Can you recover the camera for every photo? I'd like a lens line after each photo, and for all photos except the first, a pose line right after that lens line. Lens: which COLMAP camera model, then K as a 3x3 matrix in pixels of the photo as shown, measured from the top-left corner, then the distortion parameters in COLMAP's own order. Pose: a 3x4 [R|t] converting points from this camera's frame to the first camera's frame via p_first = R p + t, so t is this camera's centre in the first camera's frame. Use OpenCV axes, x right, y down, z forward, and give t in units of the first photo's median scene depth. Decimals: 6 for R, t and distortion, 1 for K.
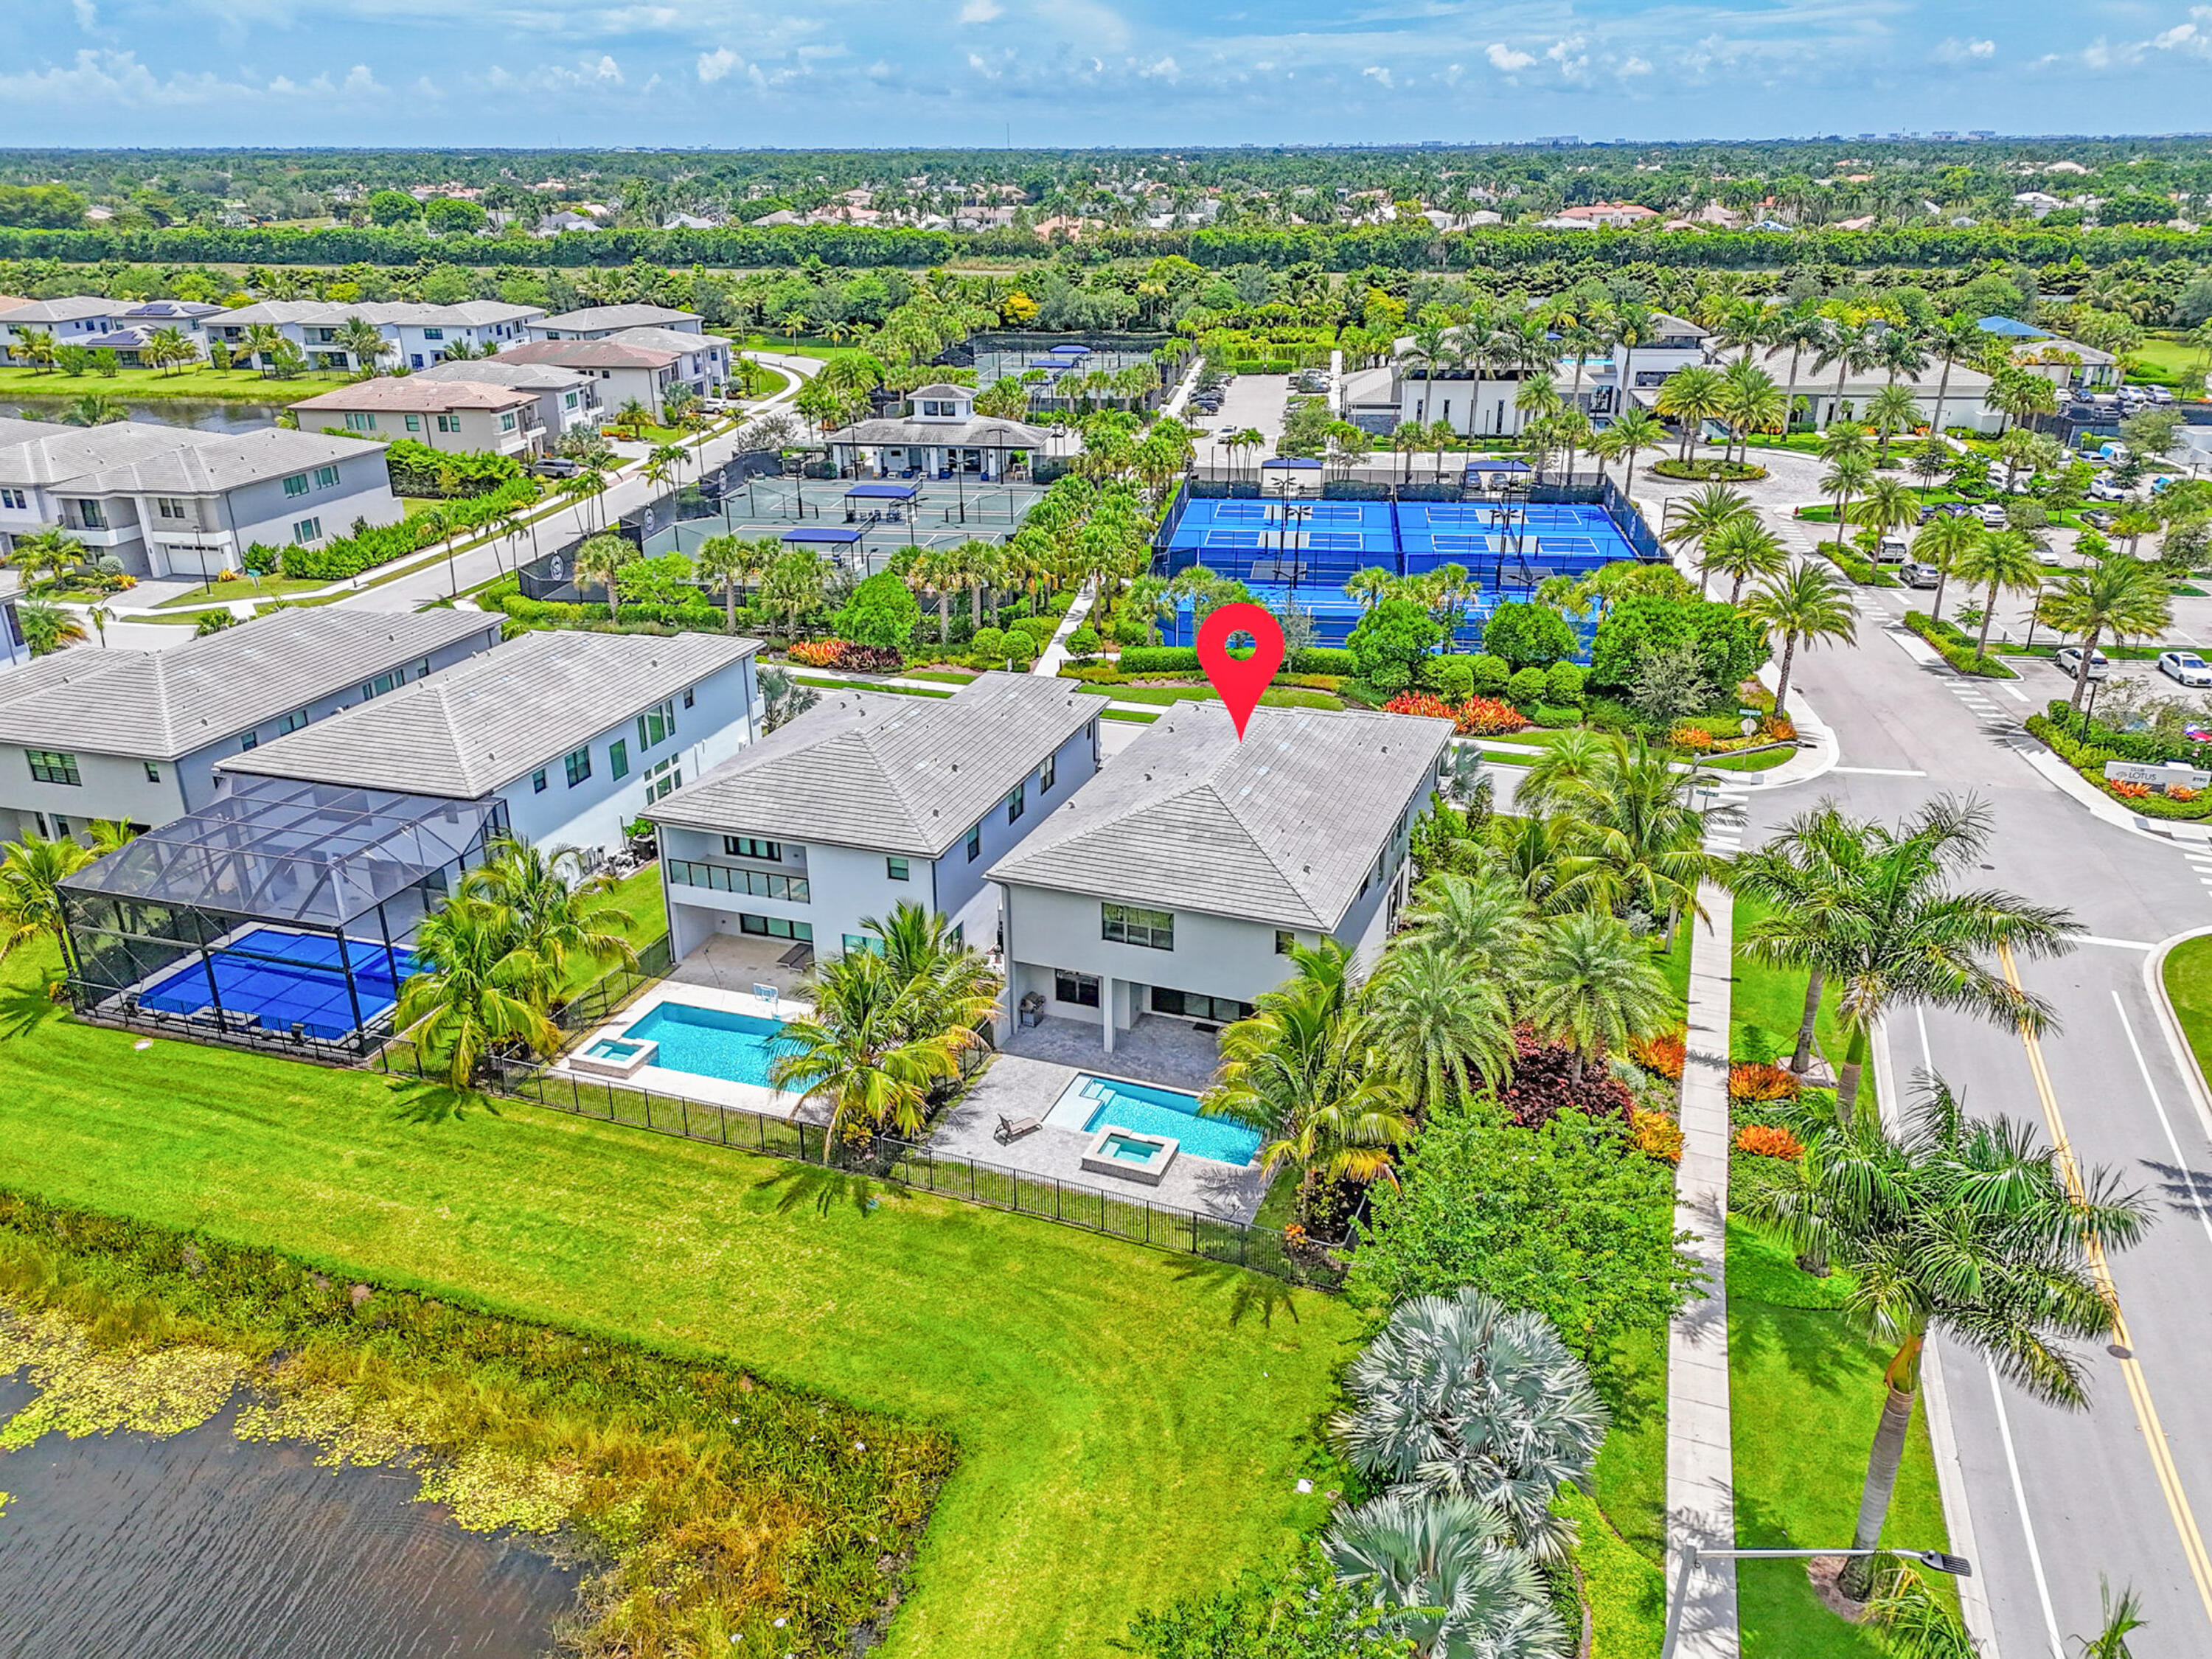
lens RADIAL K [[1641.8, 0, 1106.0], [0, 1641.8, 829.5], [0, 0, 1]] dist [0.070700, -0.075514]
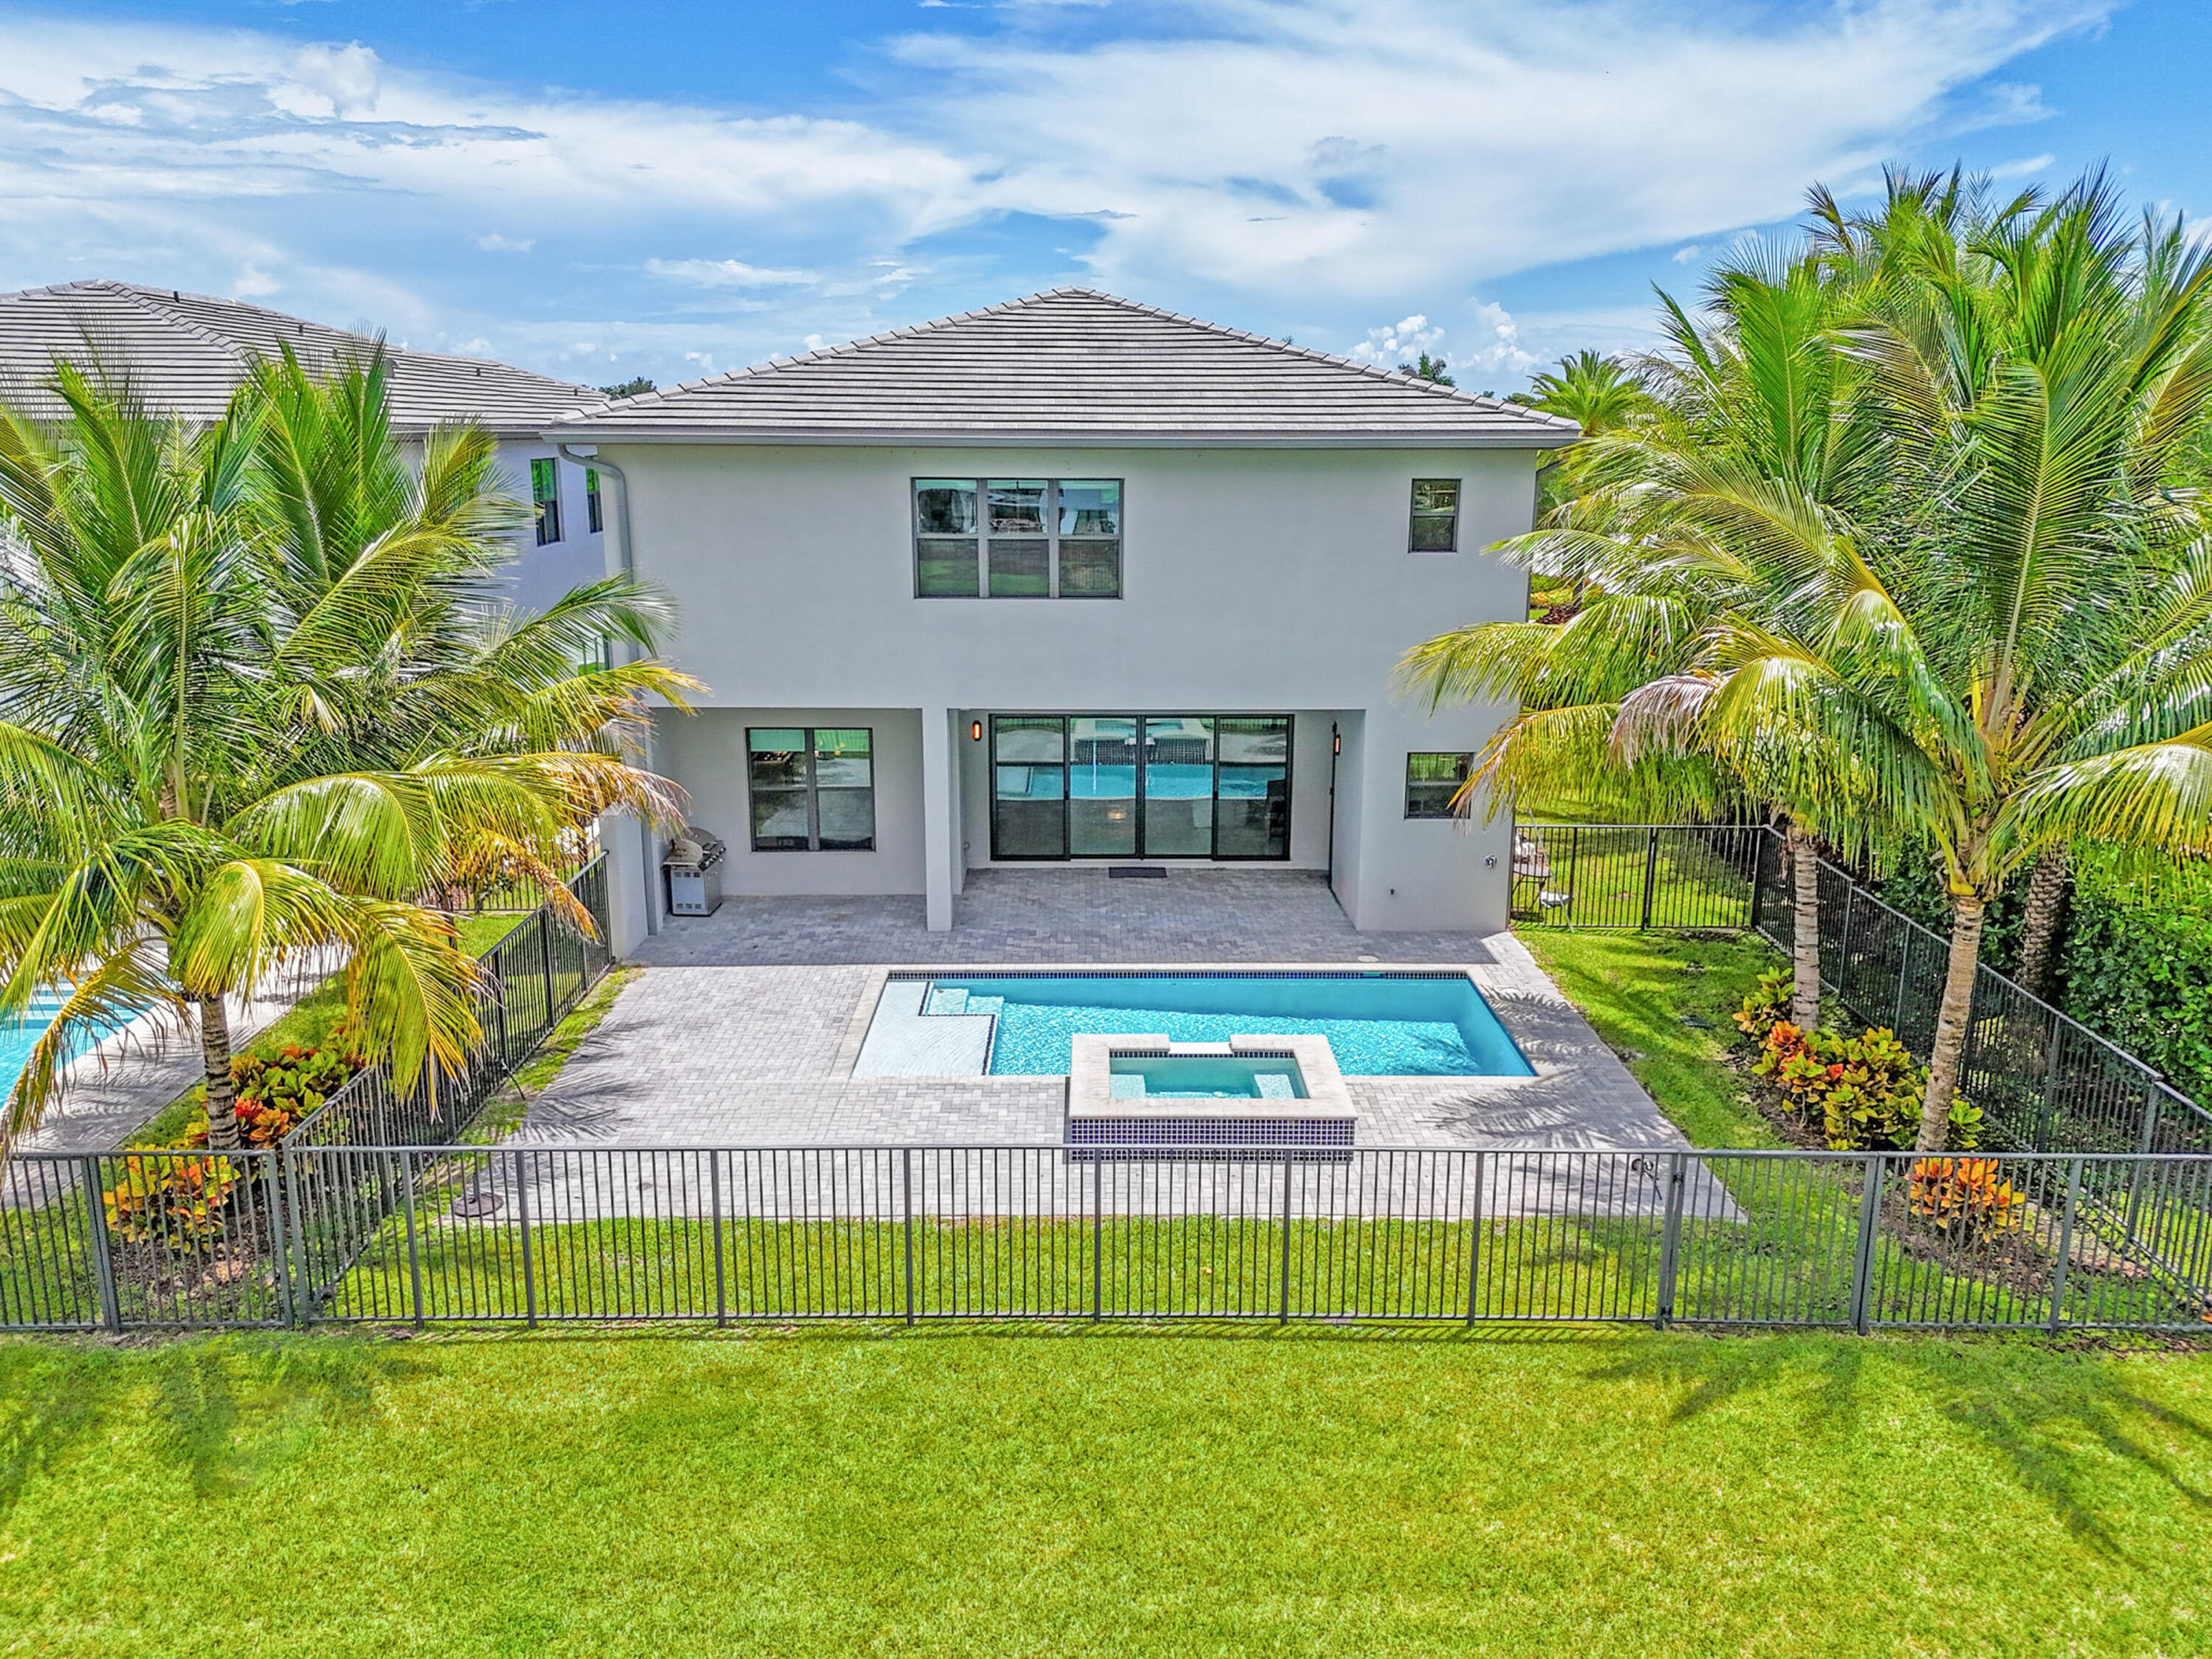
lens RADIAL K [[1641.8, 0, 1106.0], [0, 1641.8, 829.5], [0, 0, 1]] dist [0.070700, -0.075514]
pose [[0.921310, -0.067823, 0.382868, -0.111010], [0.134615, 0.979412, -0.150433, 0.184969], [-0.364782, 0.190135, 0.911473, 0.694754]]
